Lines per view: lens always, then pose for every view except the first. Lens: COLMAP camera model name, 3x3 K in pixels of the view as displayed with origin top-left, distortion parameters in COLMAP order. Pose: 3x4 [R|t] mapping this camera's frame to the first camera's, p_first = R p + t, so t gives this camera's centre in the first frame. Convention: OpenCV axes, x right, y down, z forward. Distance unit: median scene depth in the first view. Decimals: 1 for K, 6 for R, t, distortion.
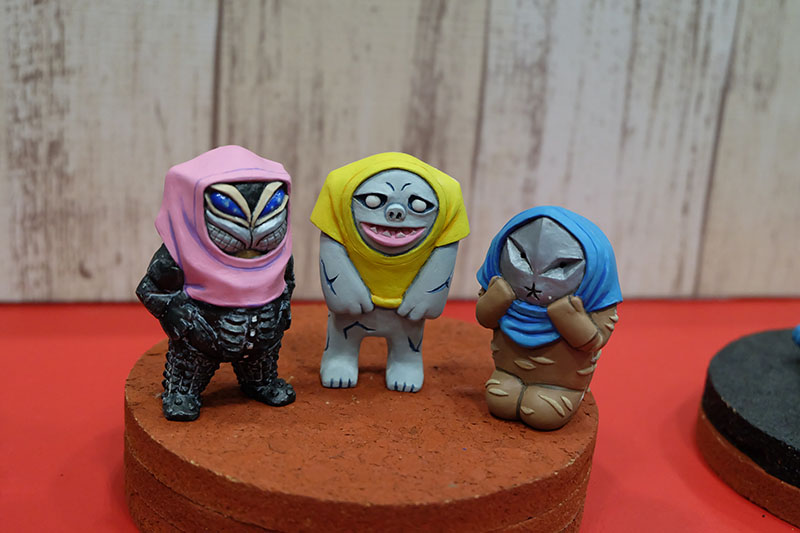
lens RADIAL K [[1321.1, 0, 399.8], [0, 1321.1, 264.9], [0, 0, 1]] dist [-0.067512, 0.000000]
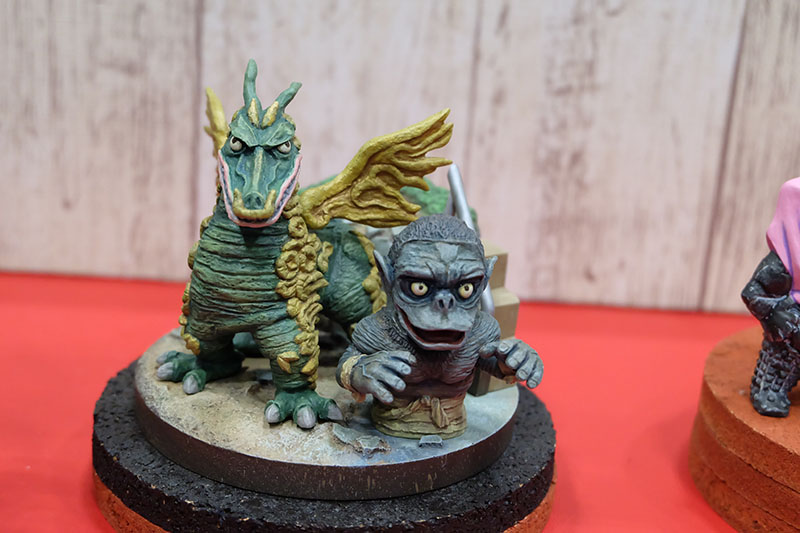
lens RADIAL K [[1321.1, 0, 400.5], [0, 1321.1, 268.3], [0, 0, 1]] dist [-0.067512, 0.000000]
pose [[0.980829, 0.058446, -0.185897, -0.199668], [-0.060841, 0.998121, -0.007200, 0.017254], [0.185127, 0.018372, 0.982543, -0.082112]]
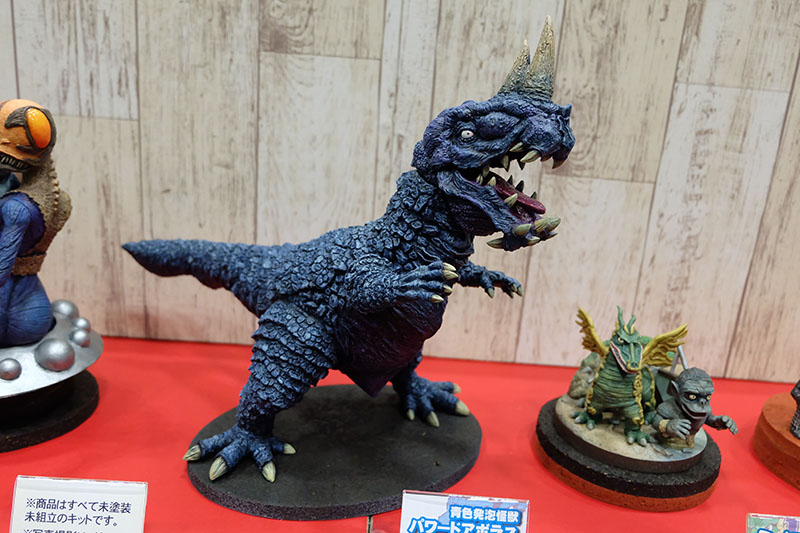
lens RADIAL K [[700.3, 0, 400.3], [0, 700.3, 265.0], [0, 0, 1]] dist [-0.003456, -0.000955]
pose [[0.978142, 0.068862, -0.196207, -0.538140], [-0.078241, 0.996114, -0.040447, -0.090957], [0.192659, 0.054914, 0.979728, -0.468805]]
